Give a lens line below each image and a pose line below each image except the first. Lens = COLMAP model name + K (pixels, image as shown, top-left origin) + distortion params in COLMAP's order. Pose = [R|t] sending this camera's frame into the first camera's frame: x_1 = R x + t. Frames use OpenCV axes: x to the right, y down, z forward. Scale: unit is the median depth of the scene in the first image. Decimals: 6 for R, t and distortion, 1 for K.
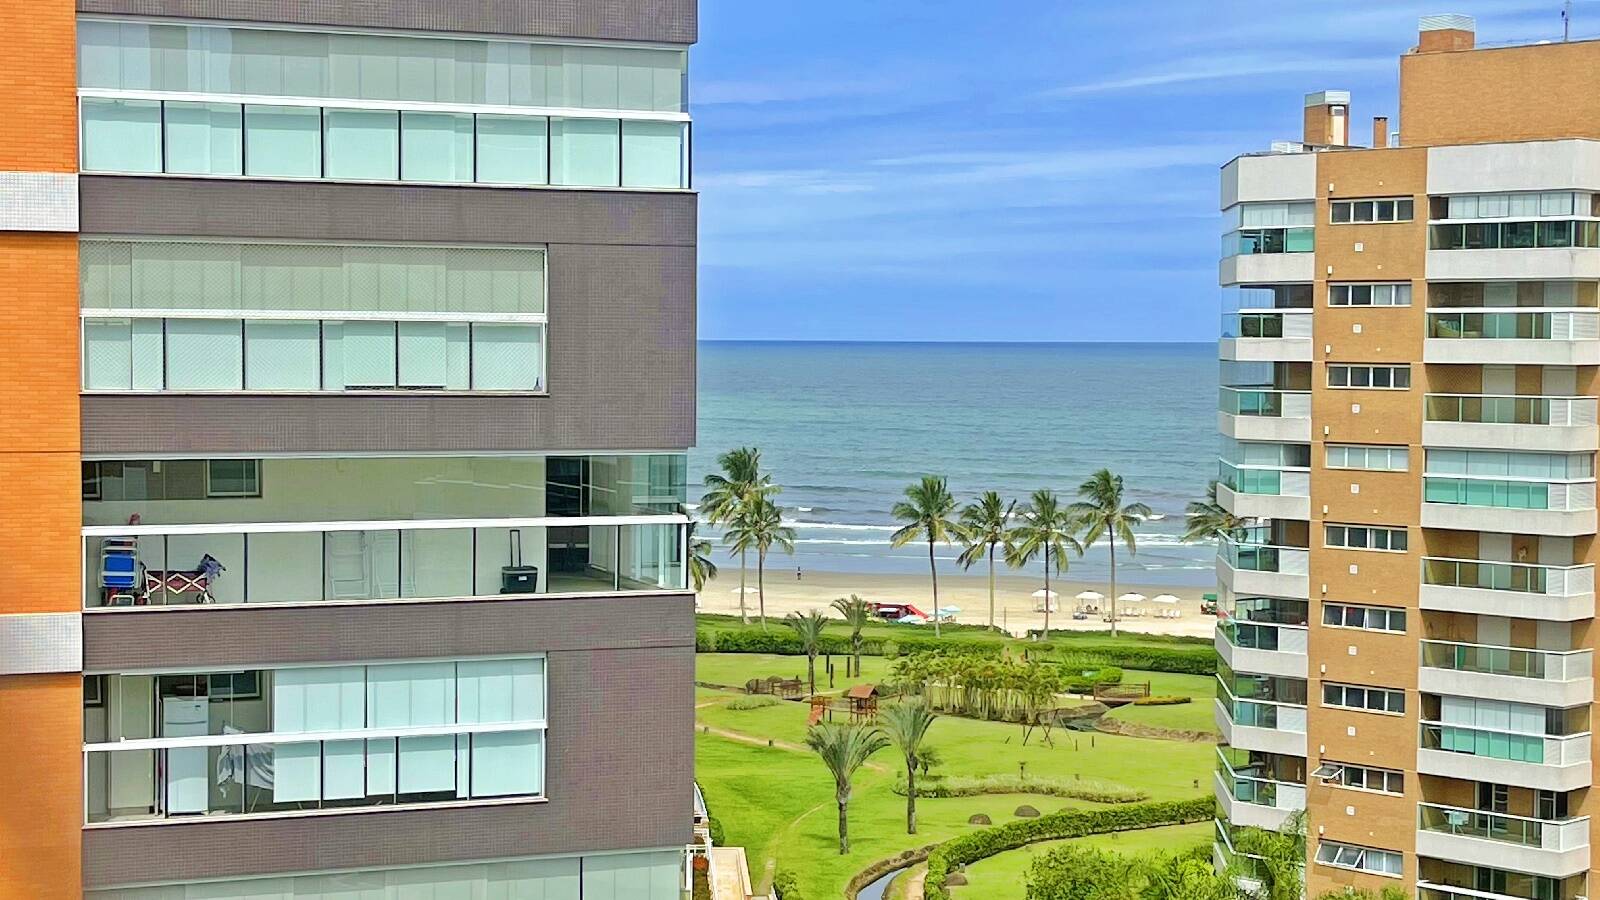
lens RADIAL K [[2735.7, 0, 793.1], [0, 2735.7, 461.1], [0, 0, 1]] dist [0.107870, 0.000000]
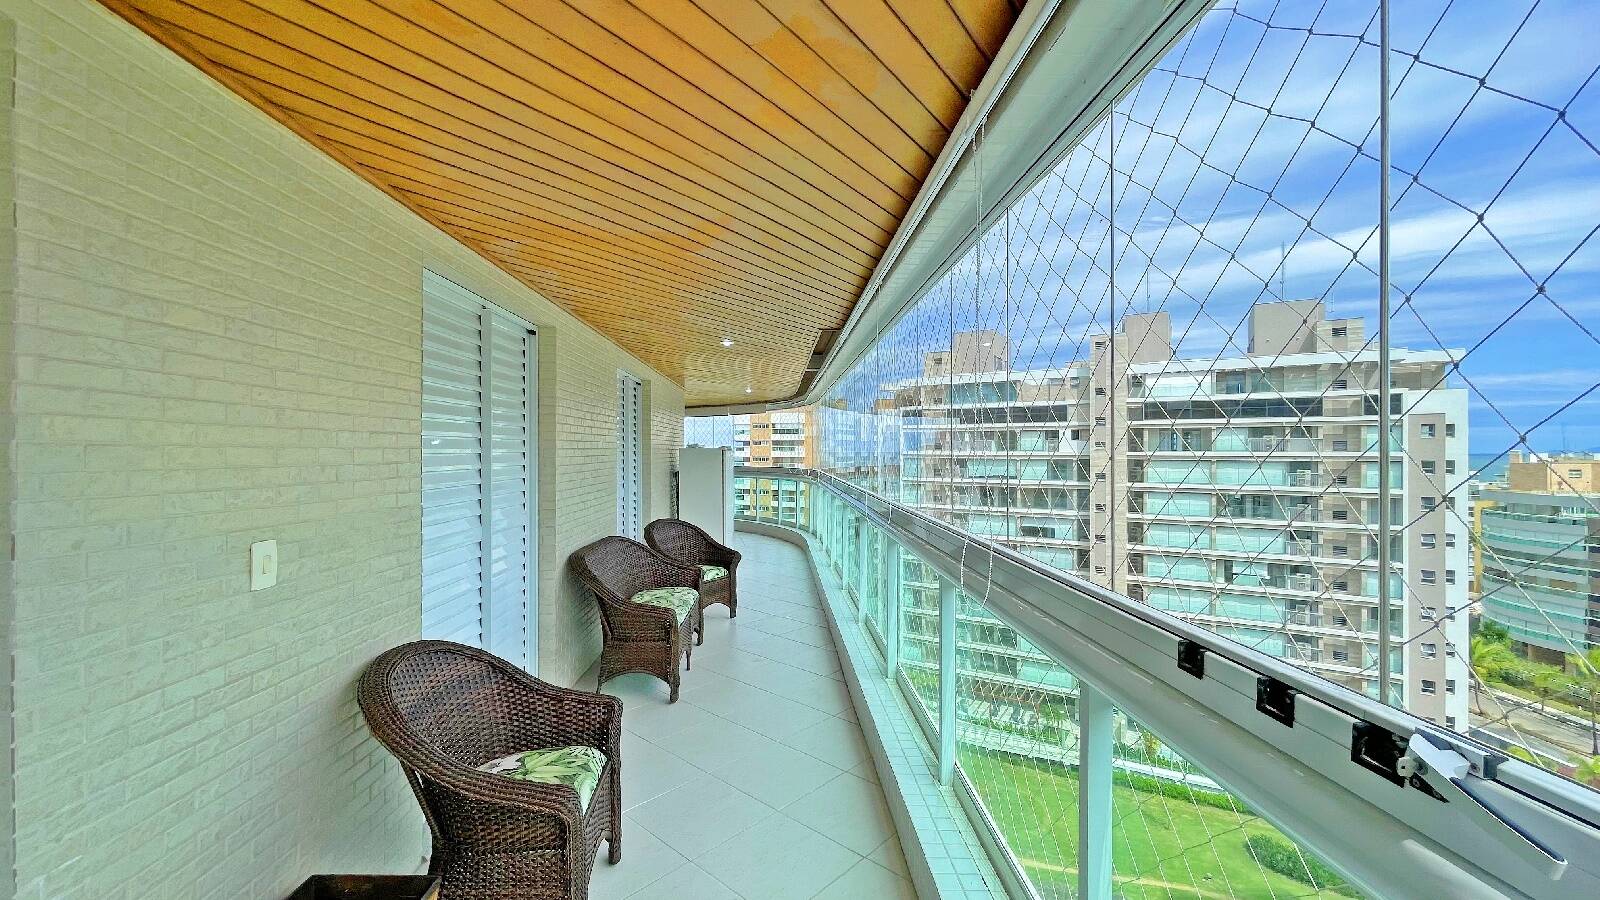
lens RADIAL K [[656.8, 0, 798.7], [0, 656.8, 444.1], [0, 0, 1]] dist [0.005724, -0.001891]
pose [[0.973282, -0.003126, 0.229593, 0.003201], [0.016019, 0.998395, -0.054316, 0.006858], [-0.229055, 0.056542, 0.971770, -0.172645]]
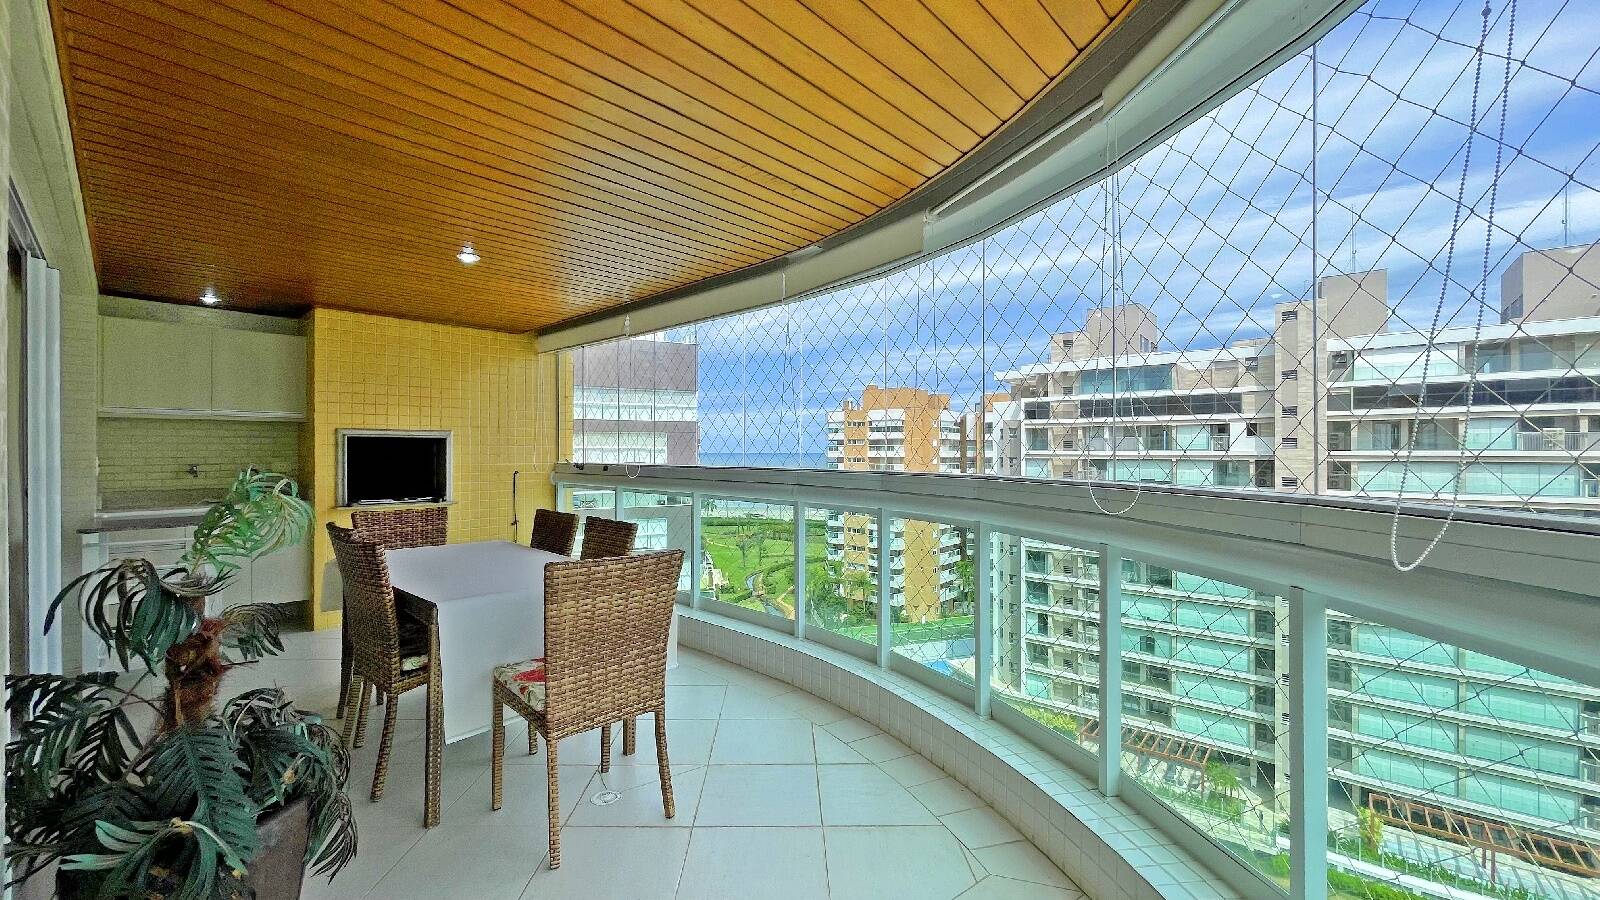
lens RADIAL K [[656.8, 0, 796.8], [0, 656.8, 448.2], [0, 0, 1]] dist [0.005724, -0.001891]
pose [[0.996348, -0.004743, 0.085257, 0.017942], [0.009147, 0.998640, -0.051329, 0.004401], [-0.084898, 0.051921, 0.995036, -0.076381]]
